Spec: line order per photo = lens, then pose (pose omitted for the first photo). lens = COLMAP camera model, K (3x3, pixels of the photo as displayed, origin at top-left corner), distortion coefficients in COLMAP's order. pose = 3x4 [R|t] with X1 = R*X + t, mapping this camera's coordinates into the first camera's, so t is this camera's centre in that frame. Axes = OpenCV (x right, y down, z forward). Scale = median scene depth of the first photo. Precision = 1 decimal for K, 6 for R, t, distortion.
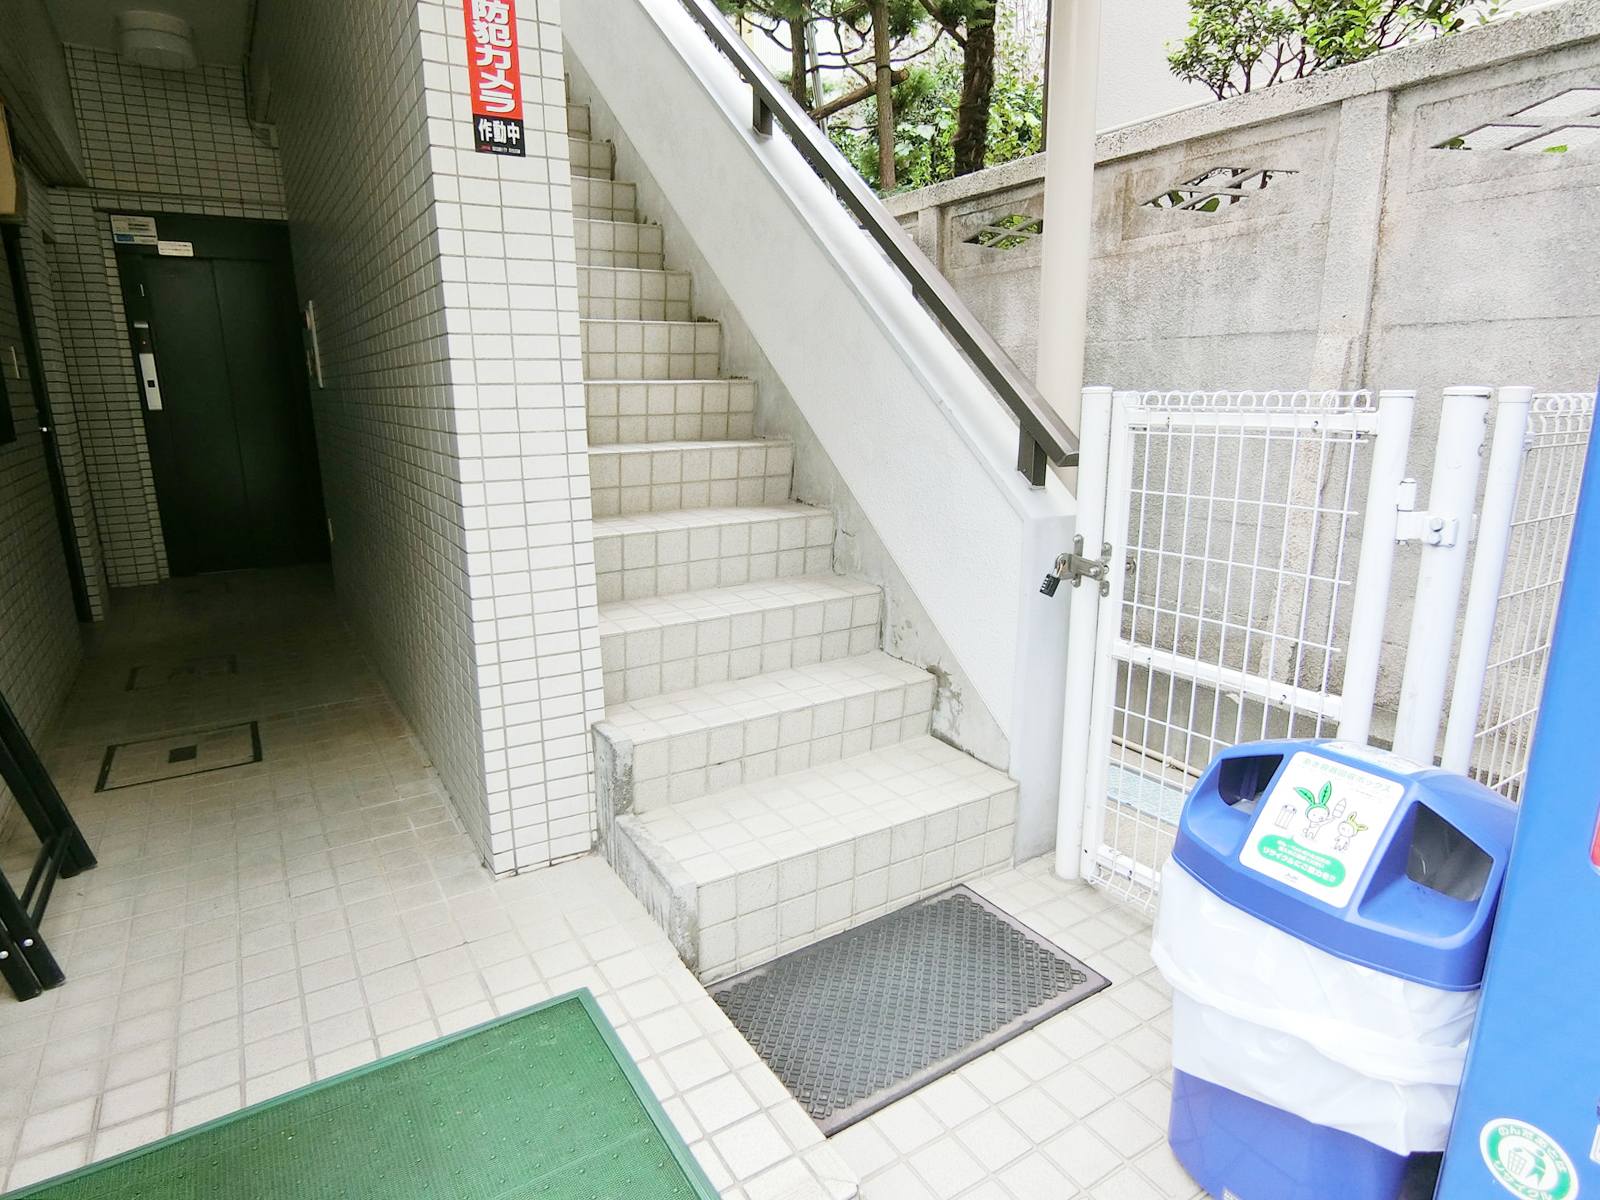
lens RADIAL K [[911.3, 0, 792.2], [0, 911.3, 601.0], [0, 0, 1]] dist [-0.003578, -0.000867]
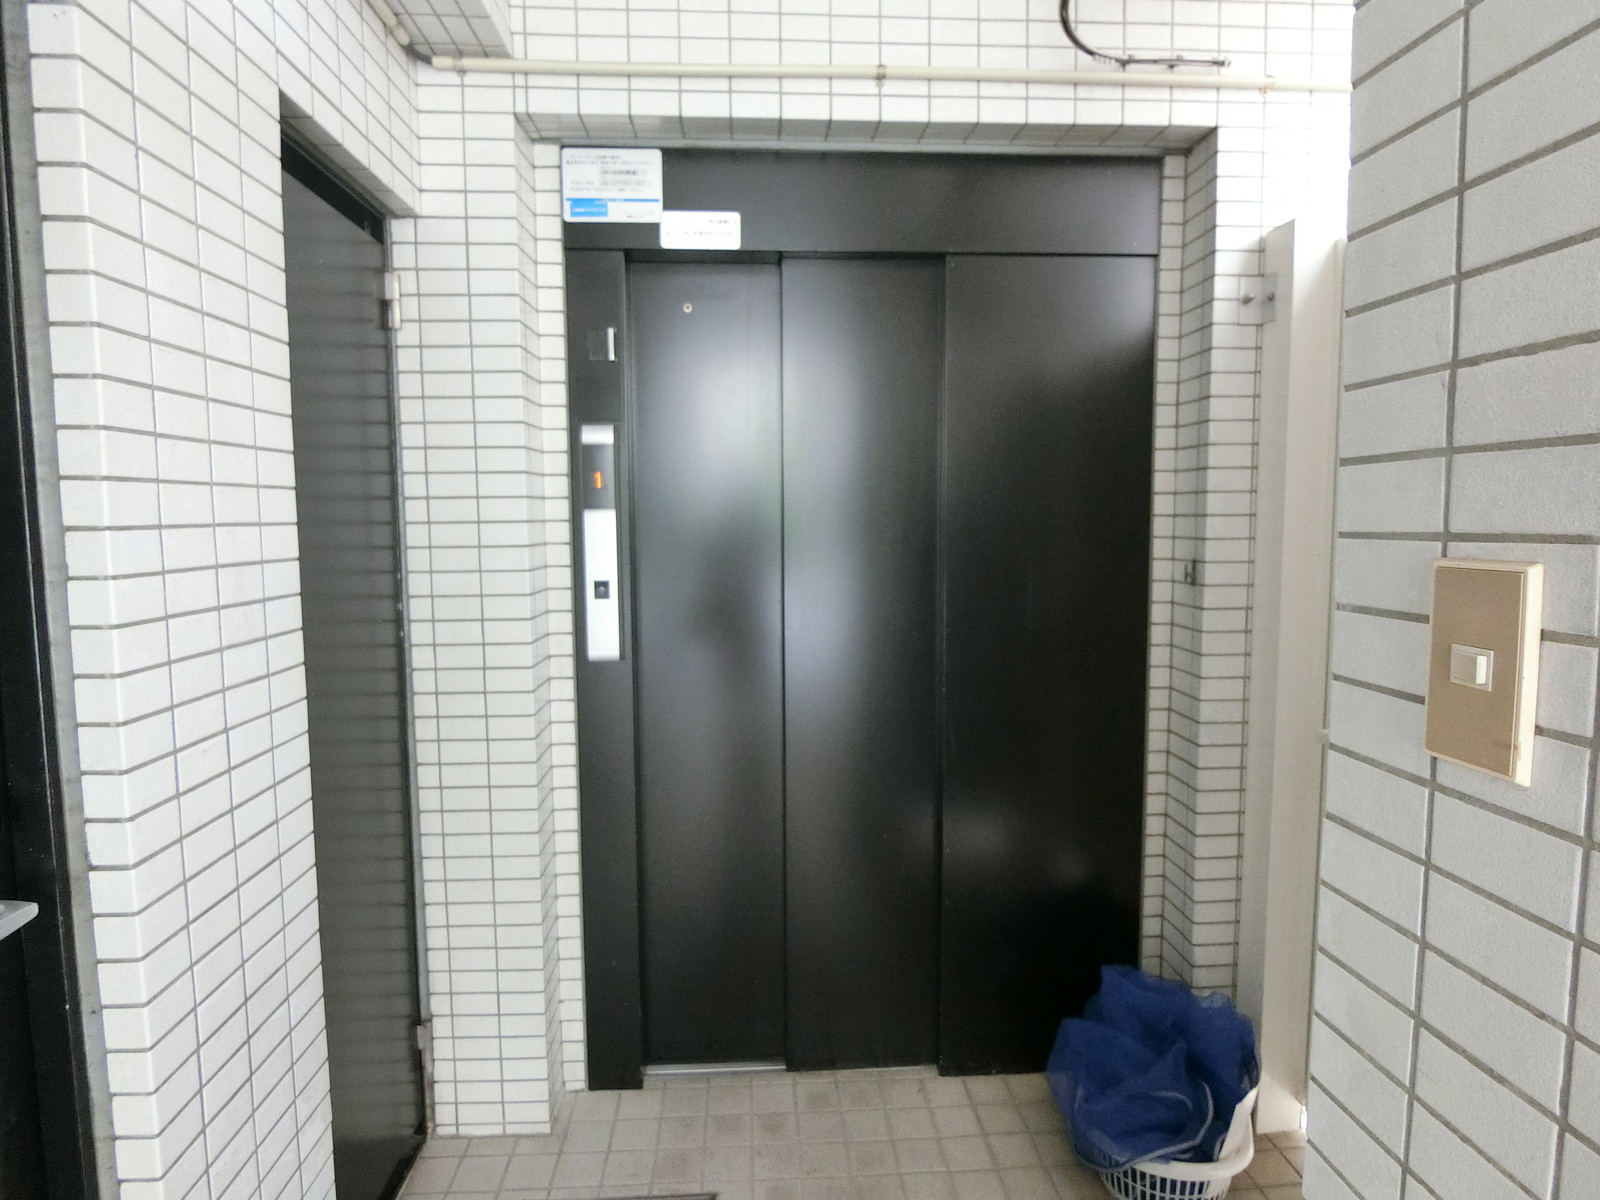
lens RADIAL K [[911.3, 0, 796.3], [0, 911.3, 597.2], [0, 0, 1]] dist [-0.003578, -0.000867]
pose [[0.879492, 0.047265, -0.473562, -0.950485], [-0.112569, 0.987480, -0.110503, -0.421491], [0.462410, 0.150494, 0.873801, 1.474821]]
